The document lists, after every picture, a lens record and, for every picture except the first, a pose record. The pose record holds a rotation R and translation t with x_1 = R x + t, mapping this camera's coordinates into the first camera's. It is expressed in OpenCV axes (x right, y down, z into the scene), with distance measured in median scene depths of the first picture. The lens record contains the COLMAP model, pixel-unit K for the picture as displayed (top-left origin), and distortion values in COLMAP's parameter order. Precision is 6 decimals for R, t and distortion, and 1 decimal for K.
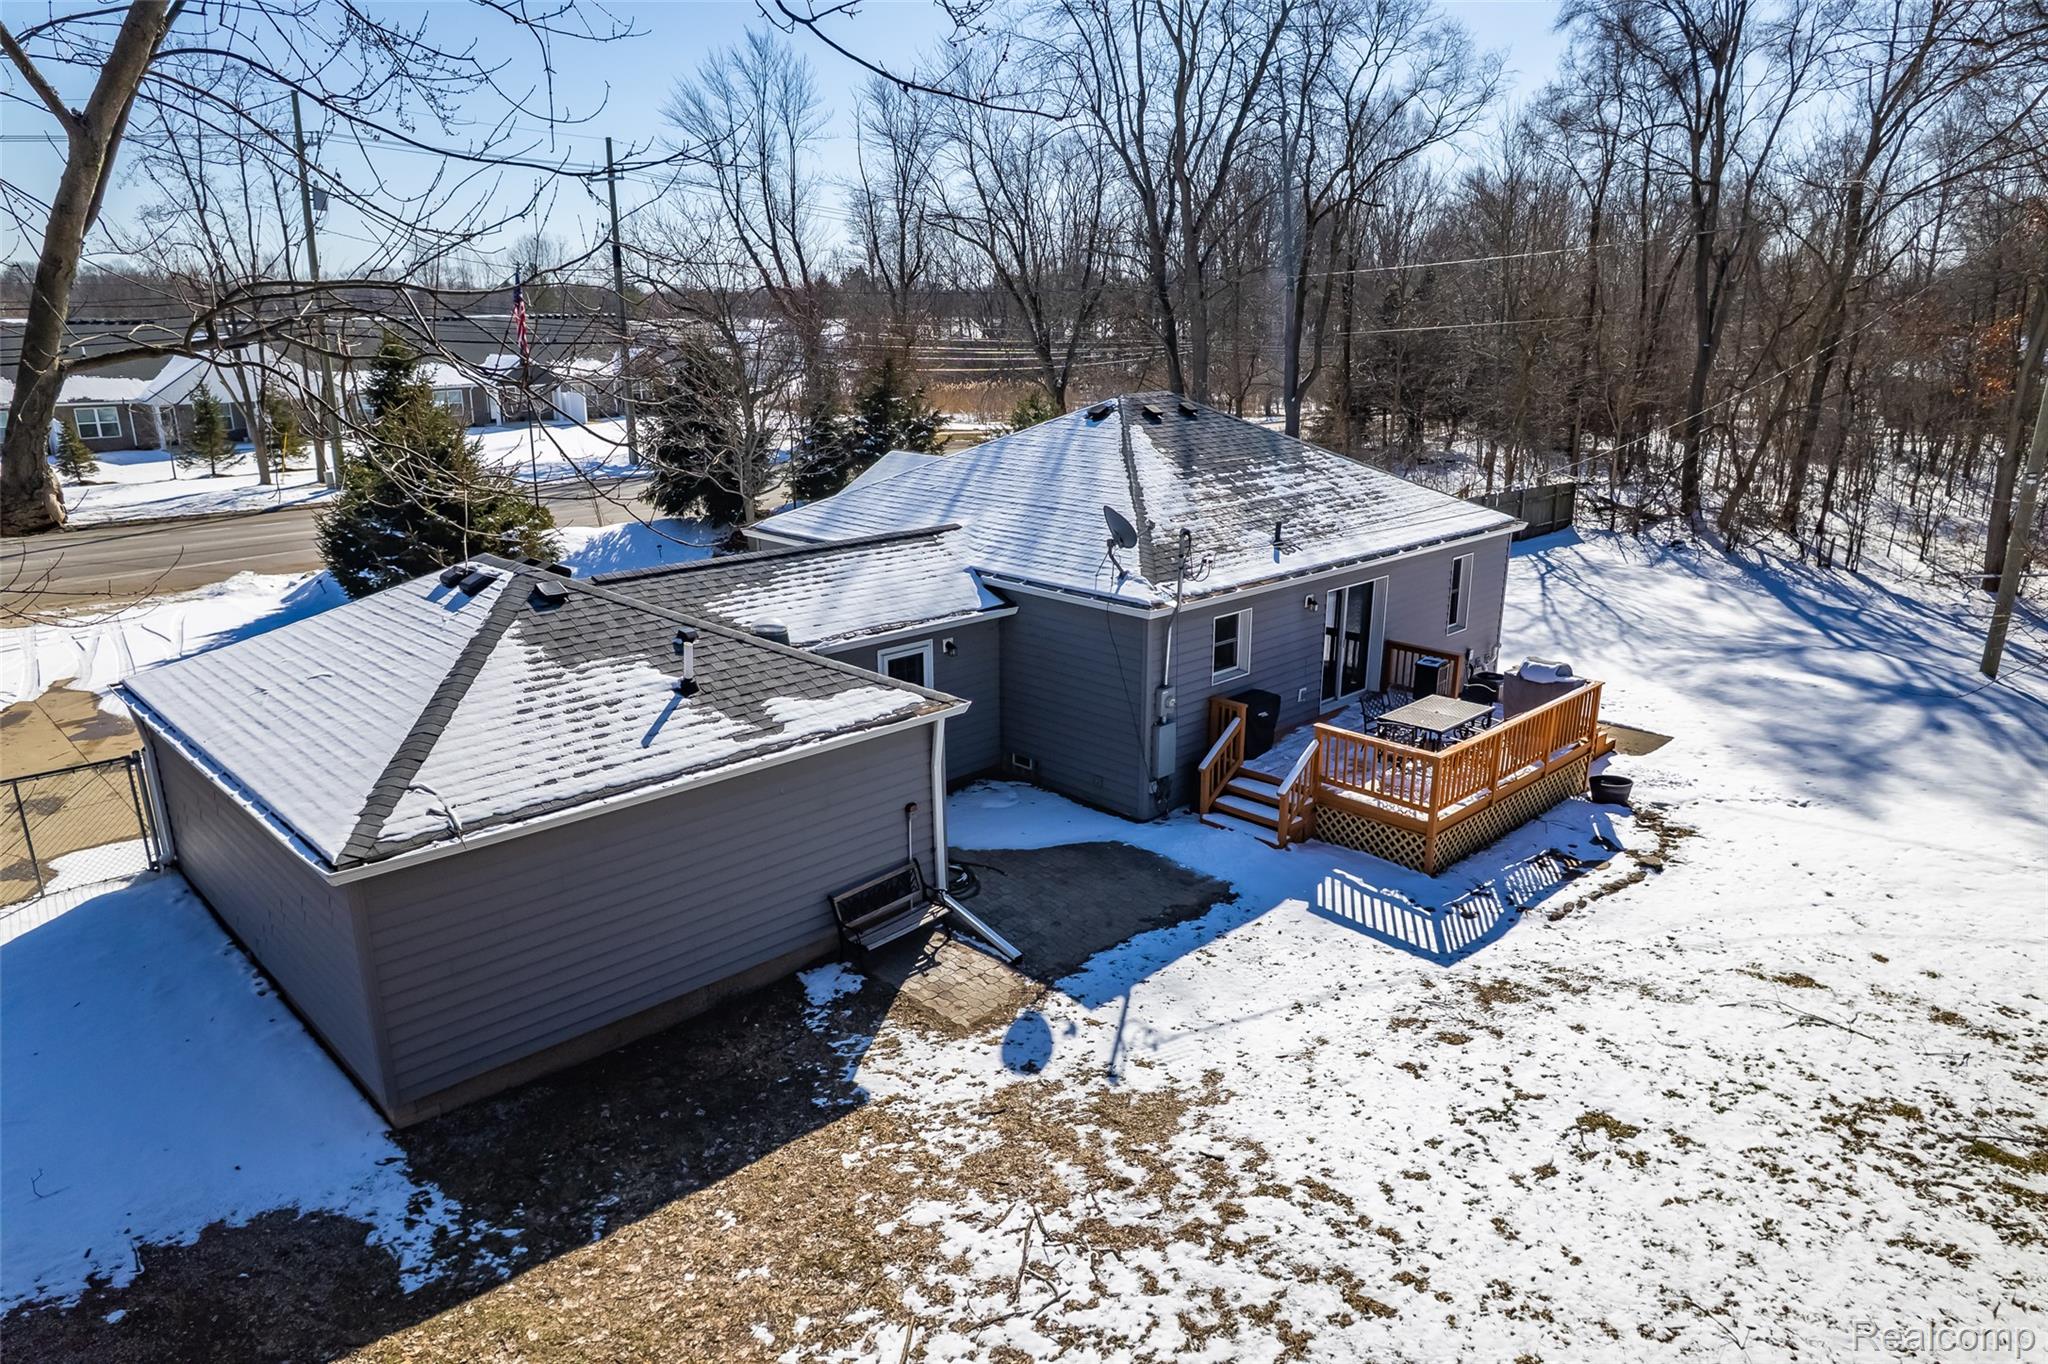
lens RADIAL K [[1217.6, 0, 1024.0], [0, 1217.6, 682.0], [0, 0, 1]] dist [0.000539, 0.000535]
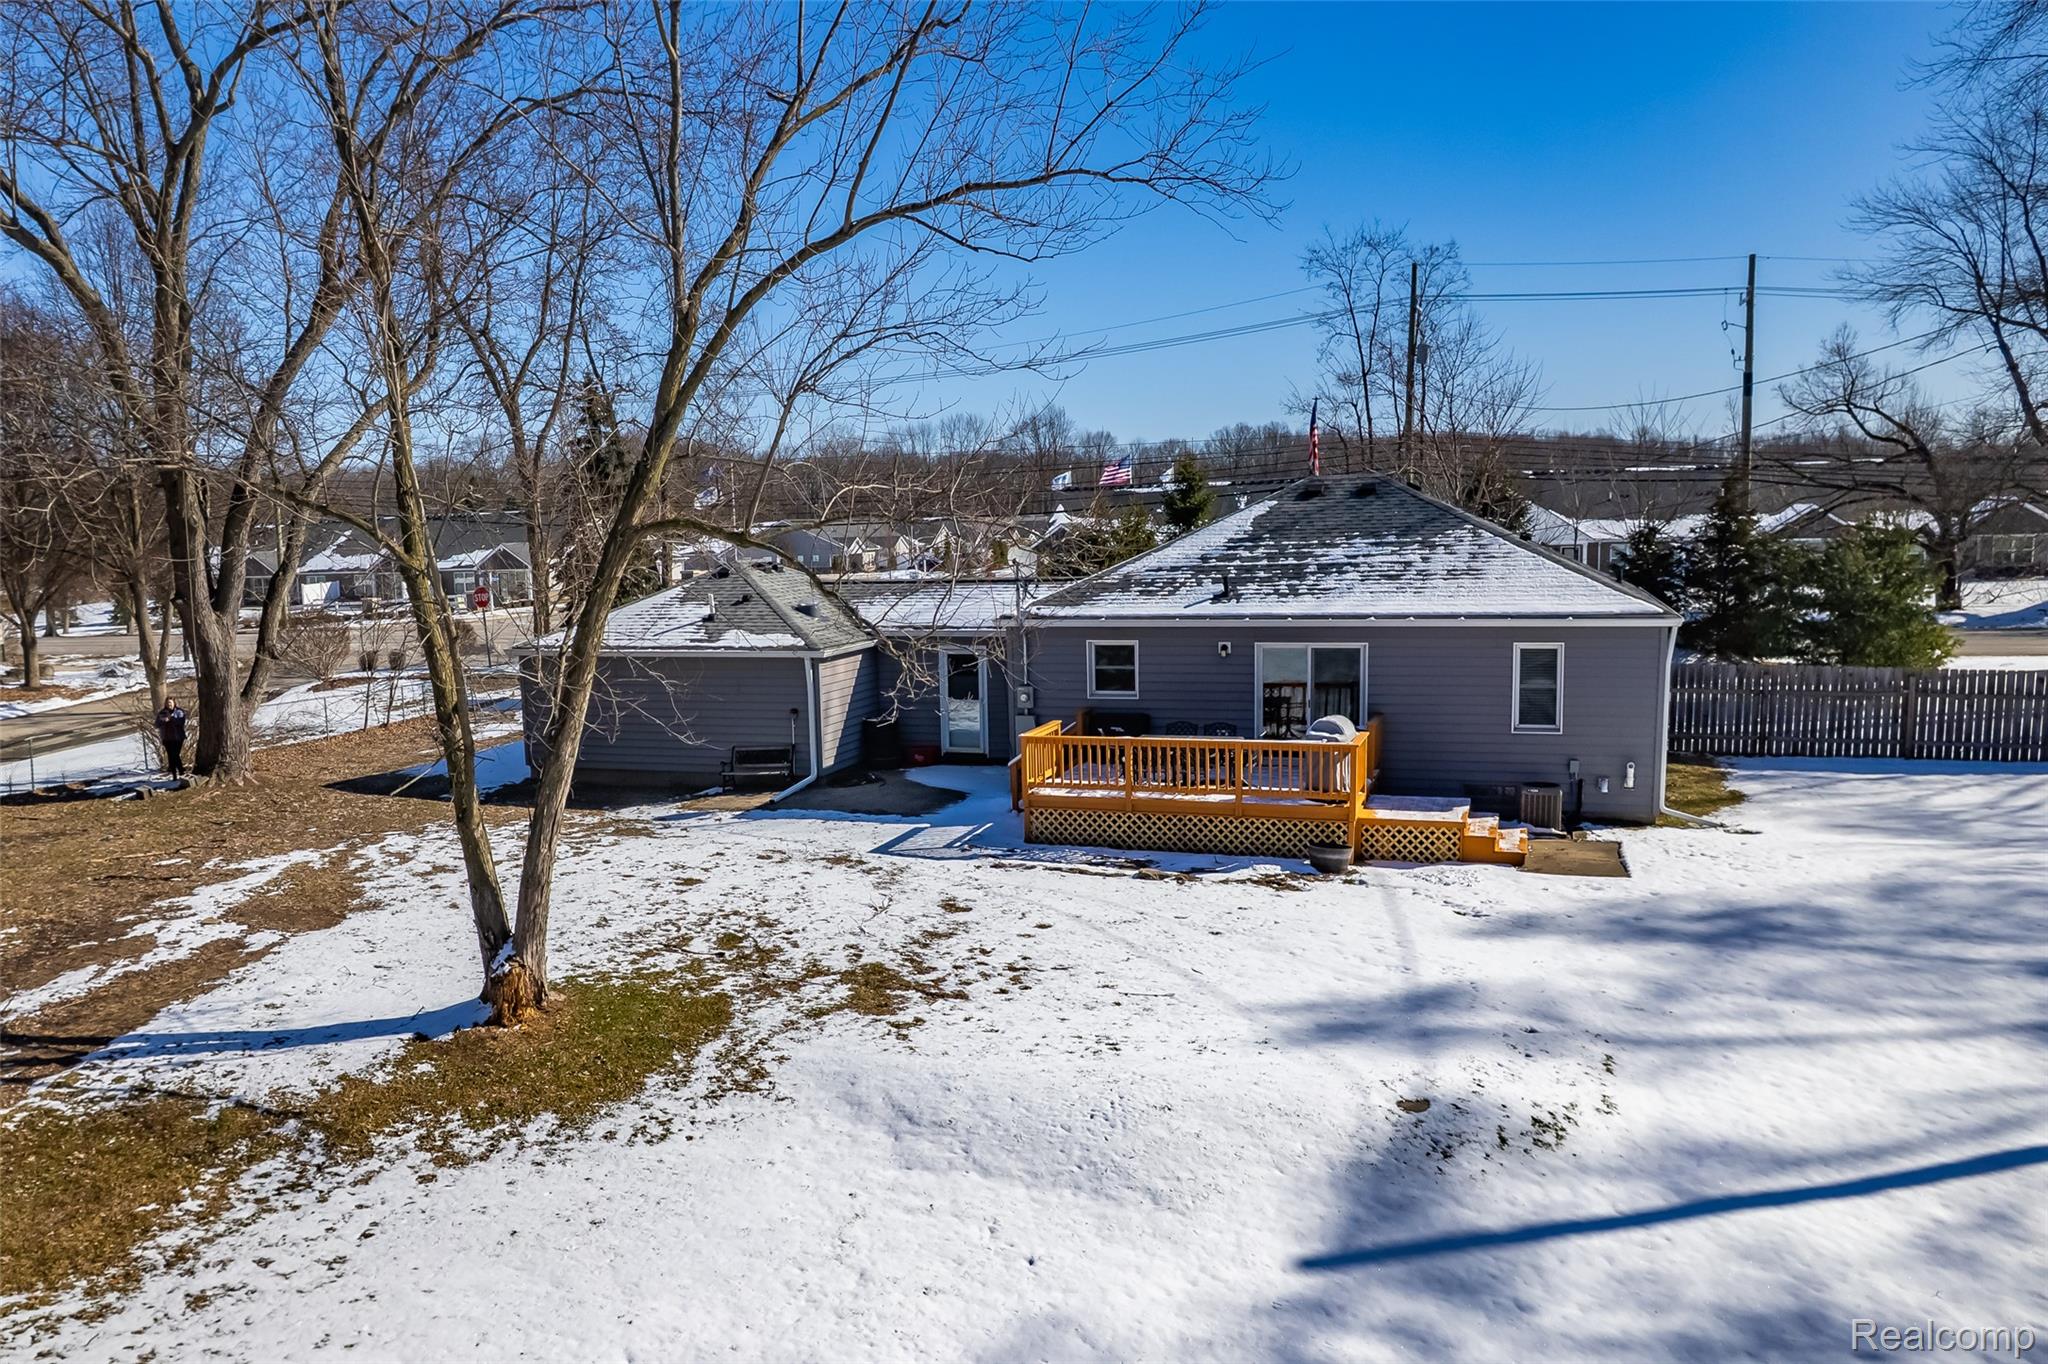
lens RADIAL K [[1448.6, 0, 1024.0], [0, 1448.6, 682.0], [0, 0, 1]] dist [-0.019261, -0.003619]
pose [[0.475554, 0.077789, -0.876240, 1.989651], [-0.216833, 0.975714, -0.031060, 0.064462], [0.852544, 0.204769, 0.480872, 0.357024]]
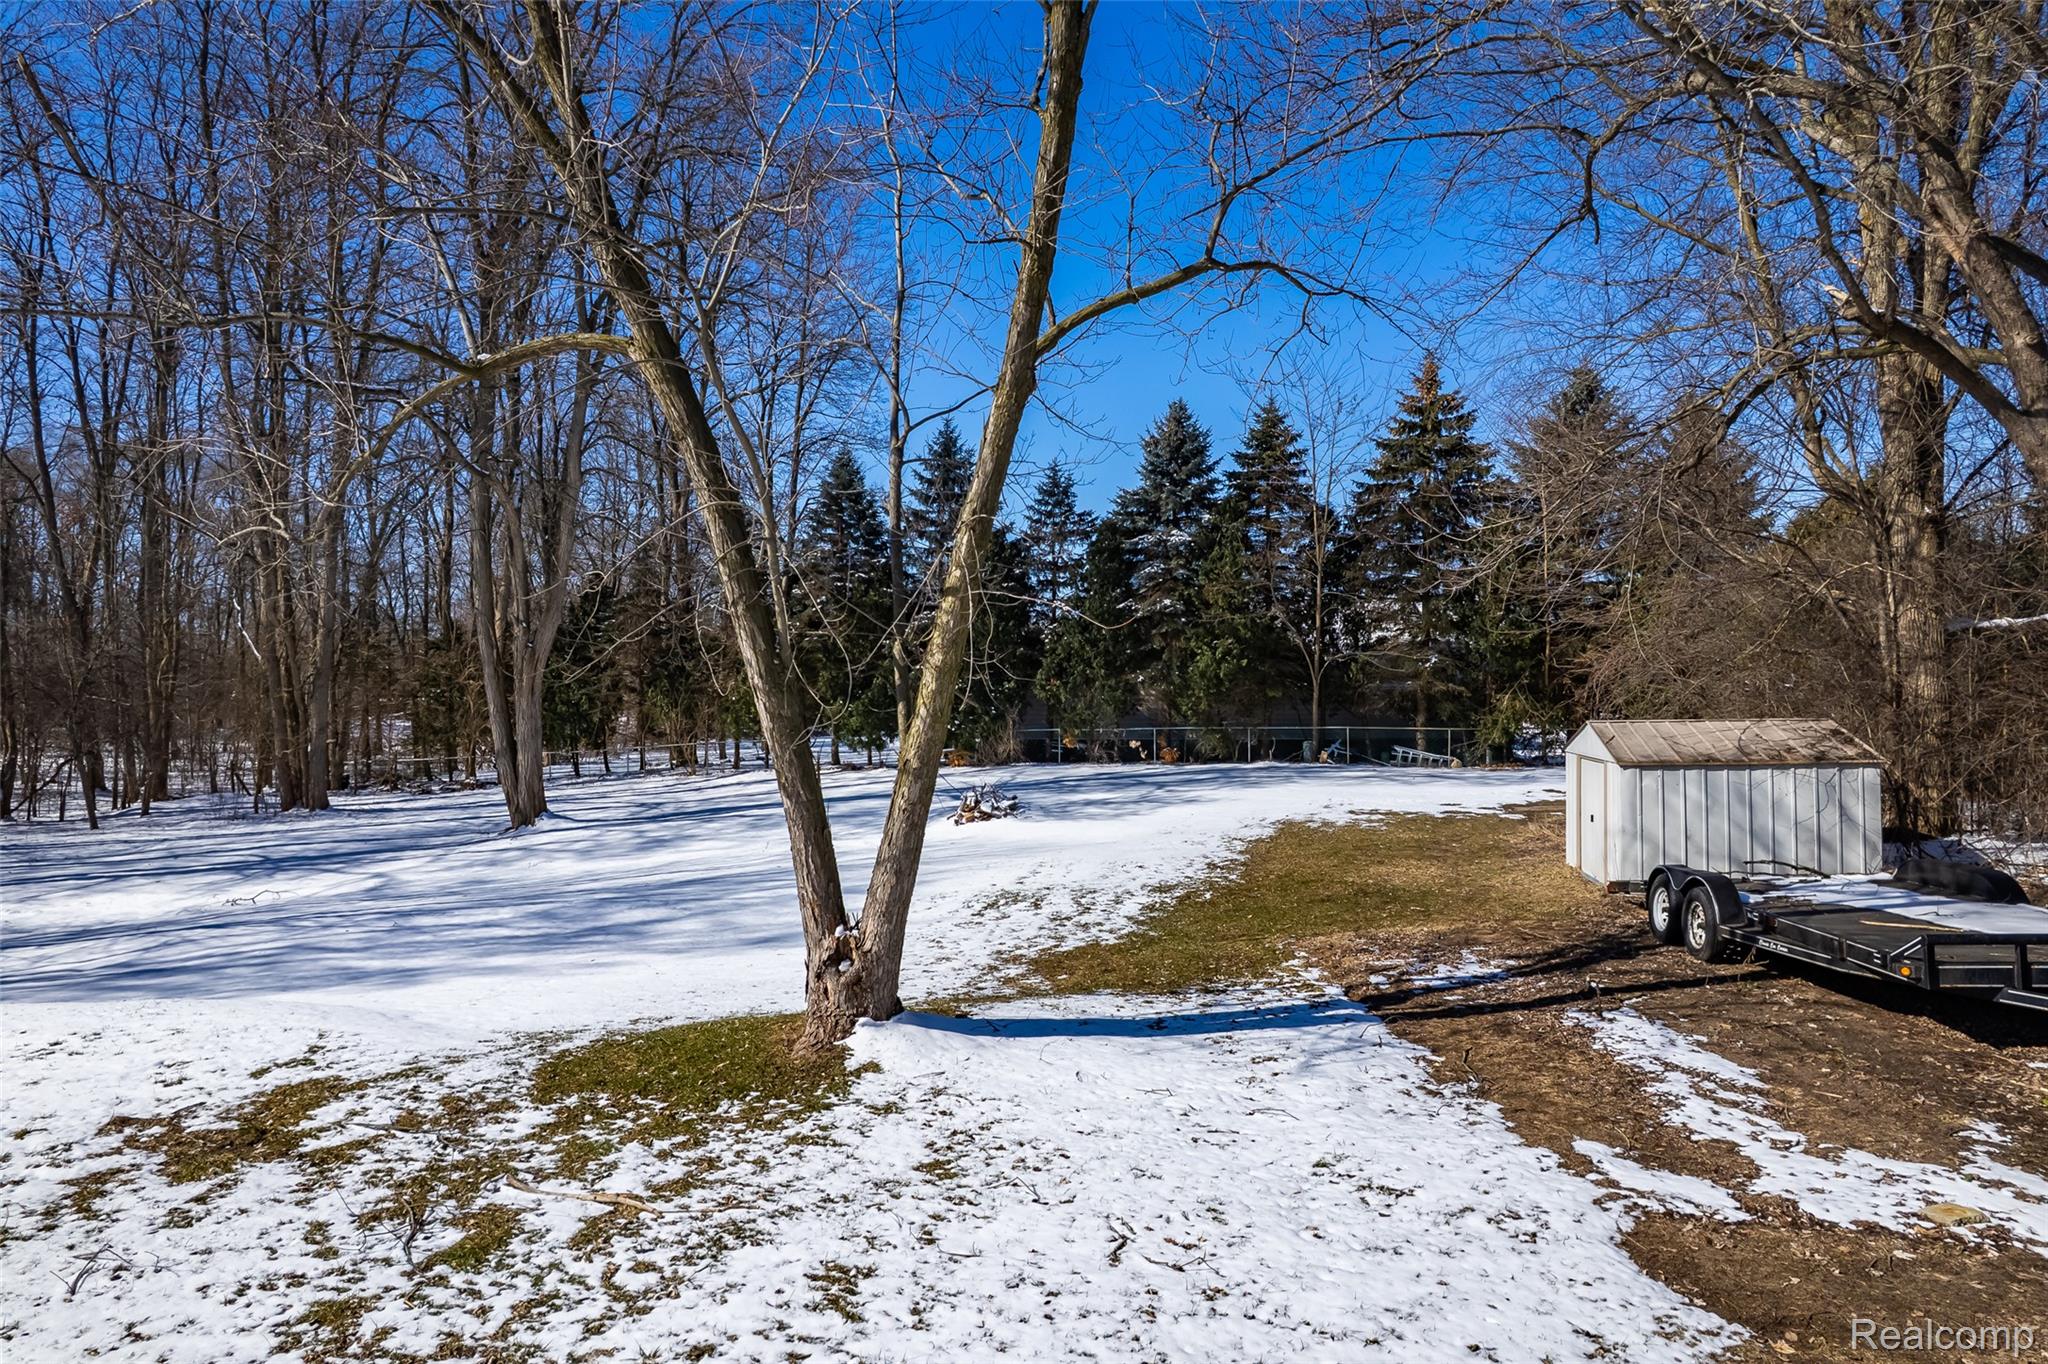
lens RADIAL K [[1316.0, 0, 1024.0], [0, 1316.0, 682.0], [0, 0, 1]] dist [-0.001839, 0.000403]
pose [[-0.524232, 0.005642, 0.851557, 0.146984], [0.238525, 0.960923, 0.140473, 0.103852], [-0.817488, 0.276758, -0.505092, 0.853843]]
